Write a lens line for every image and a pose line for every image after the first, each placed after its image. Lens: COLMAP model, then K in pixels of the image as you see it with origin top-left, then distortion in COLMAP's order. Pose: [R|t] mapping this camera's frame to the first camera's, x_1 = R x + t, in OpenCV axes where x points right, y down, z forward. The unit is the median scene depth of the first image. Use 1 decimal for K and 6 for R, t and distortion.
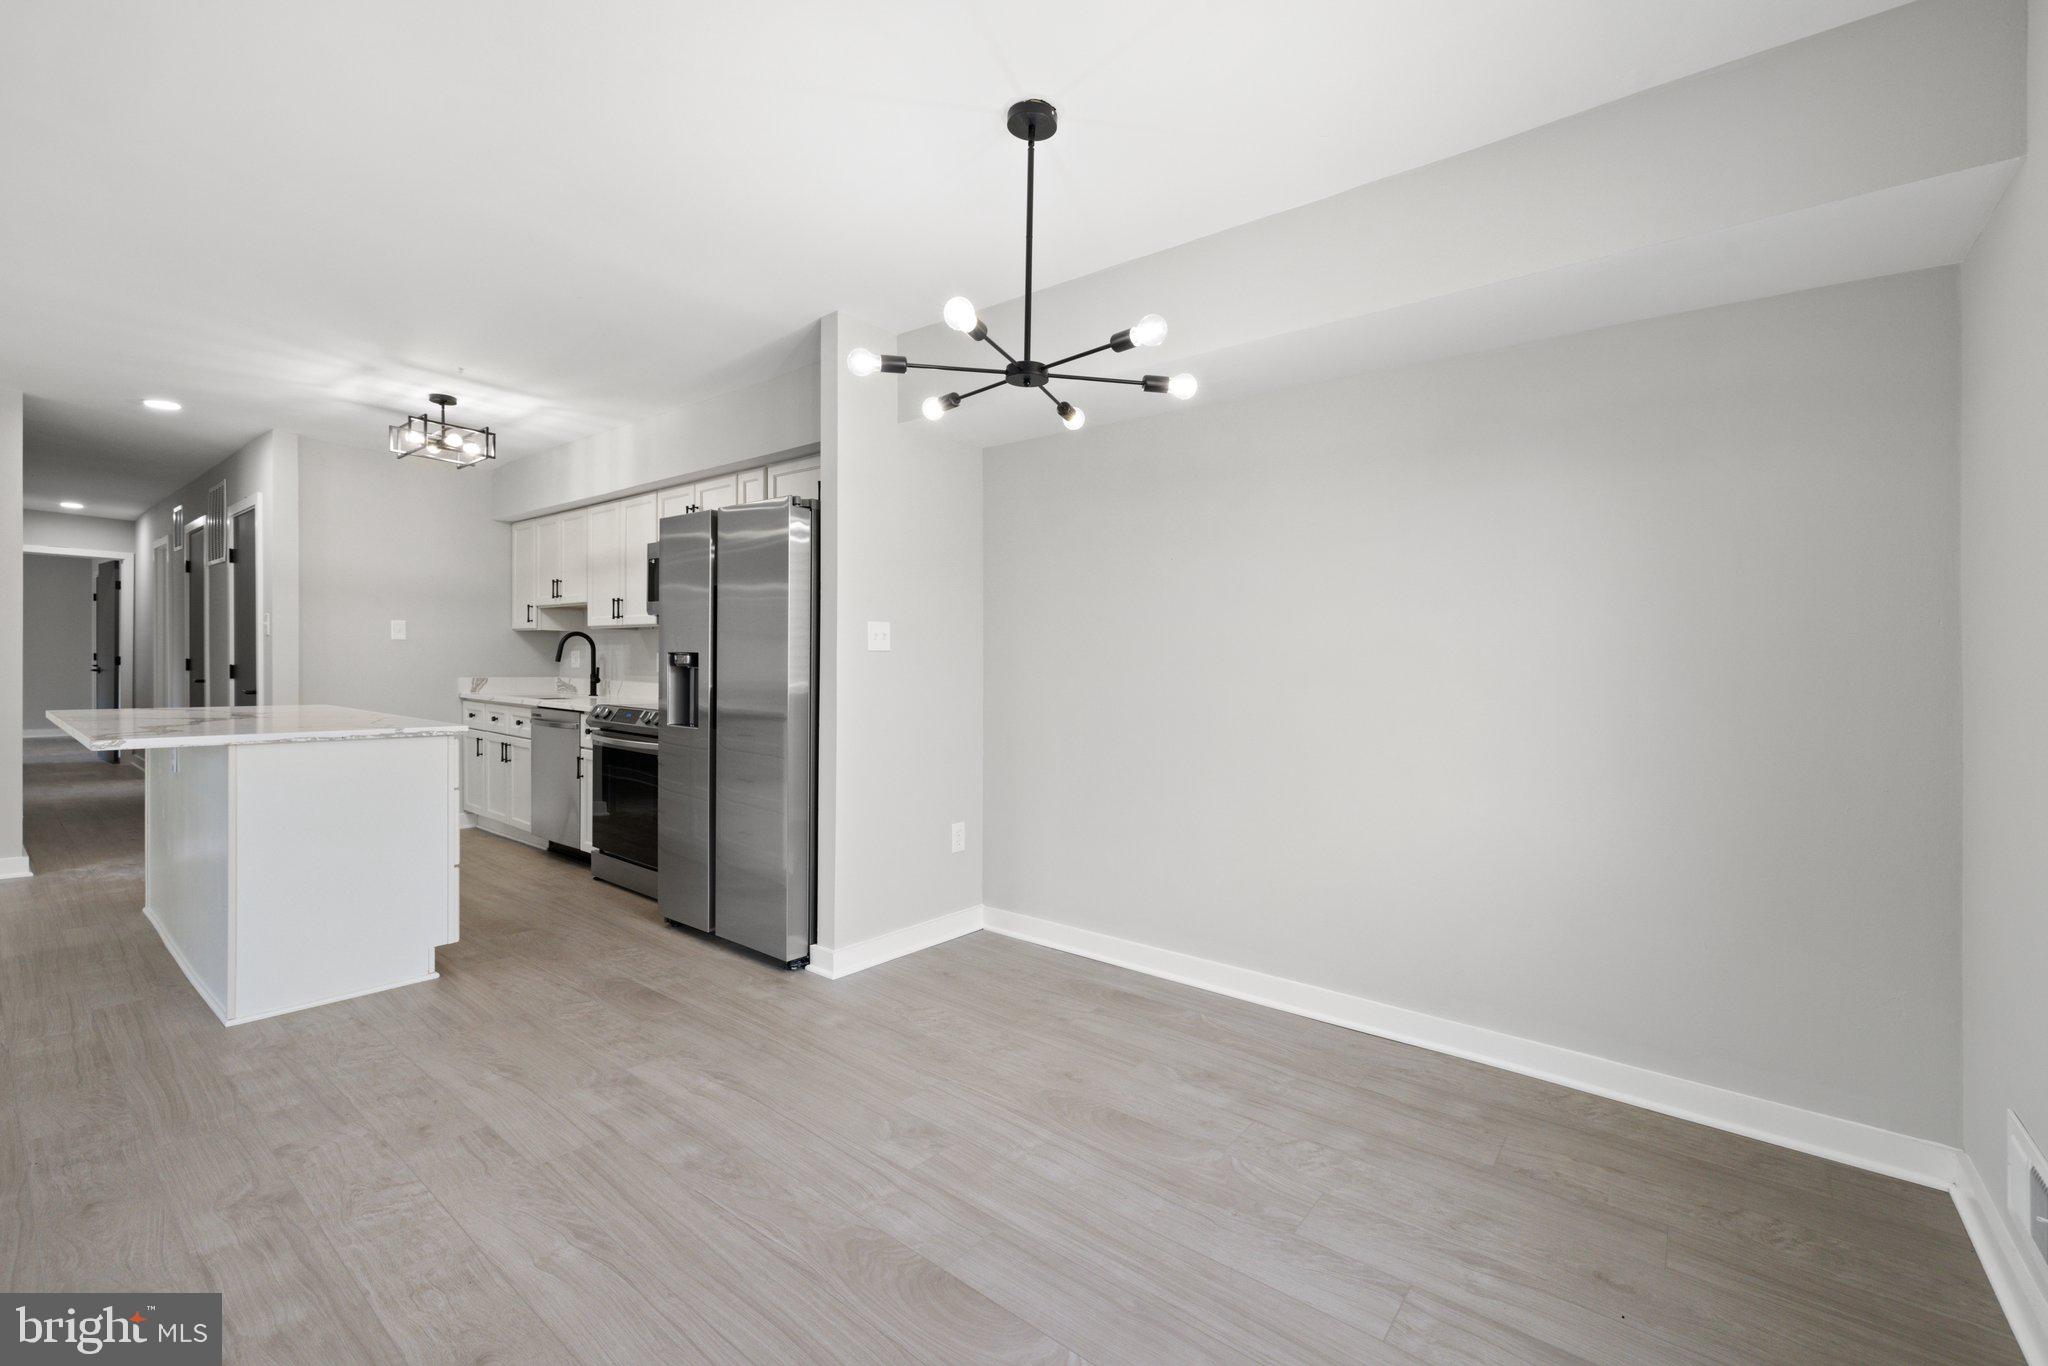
lens RADIAL K [[865.2, 0, 1029.2], [0, 865.2, 689.0], [0, 0, 1]] dist [-0.000715, 0.002285]
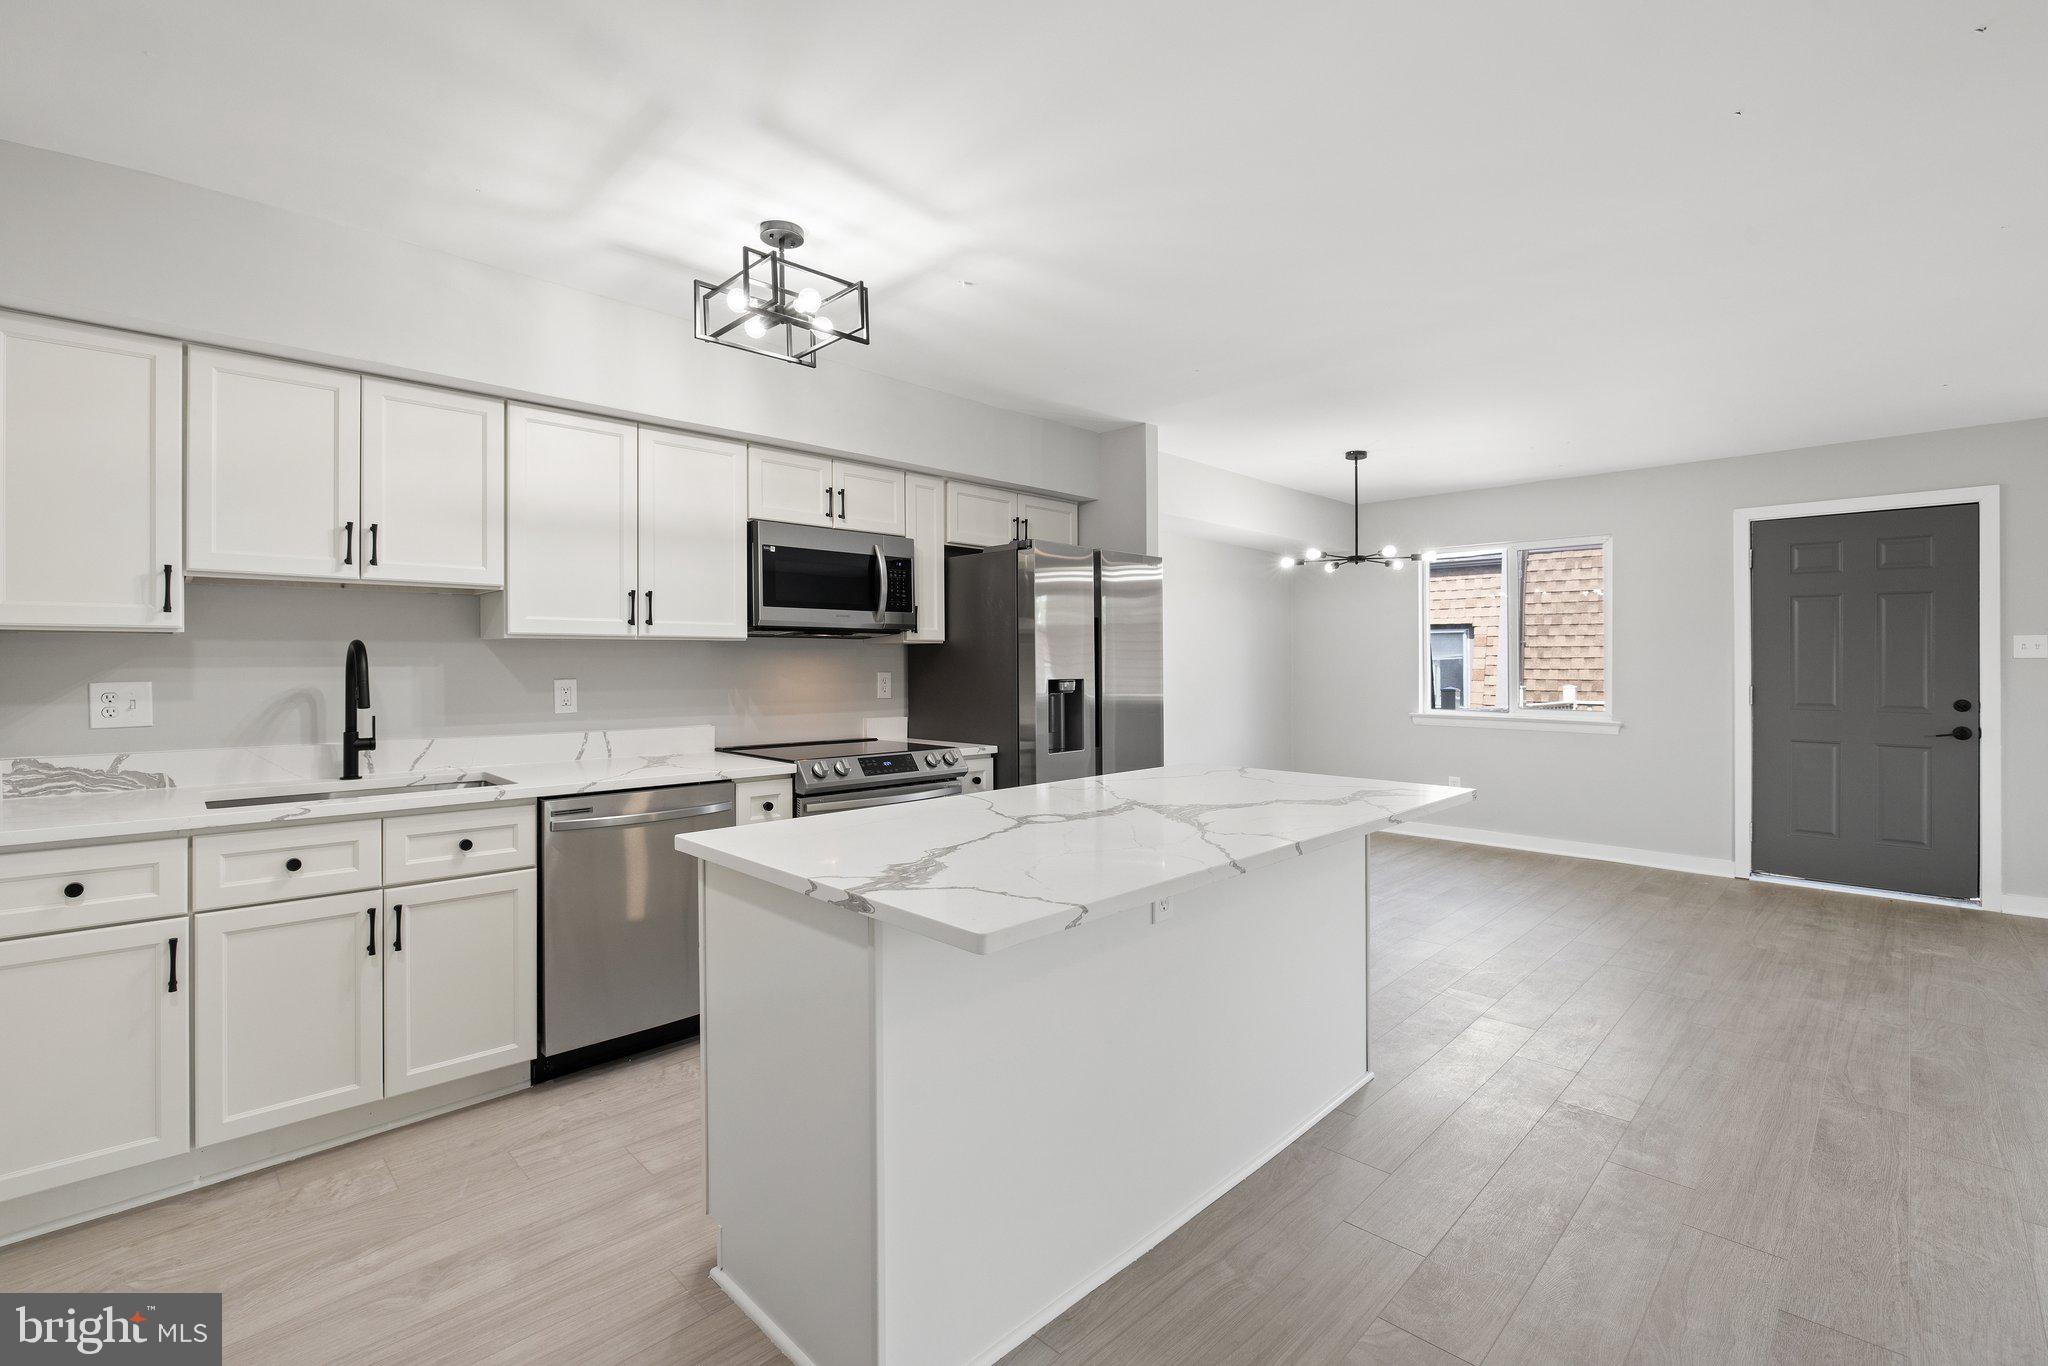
lens RADIAL K [[889.1, 0, 1013.1], [0, 889.1, 670.3], [0, 0, 1]] dist [-0.012795, 0.000962]
pose [[0.118300, -0.026029, 0.992637, -1.594252], [0.029483, 0.999308, 0.022690, -0.085614], [-0.992540, 0.026581, 0.118985, 1.031662]]
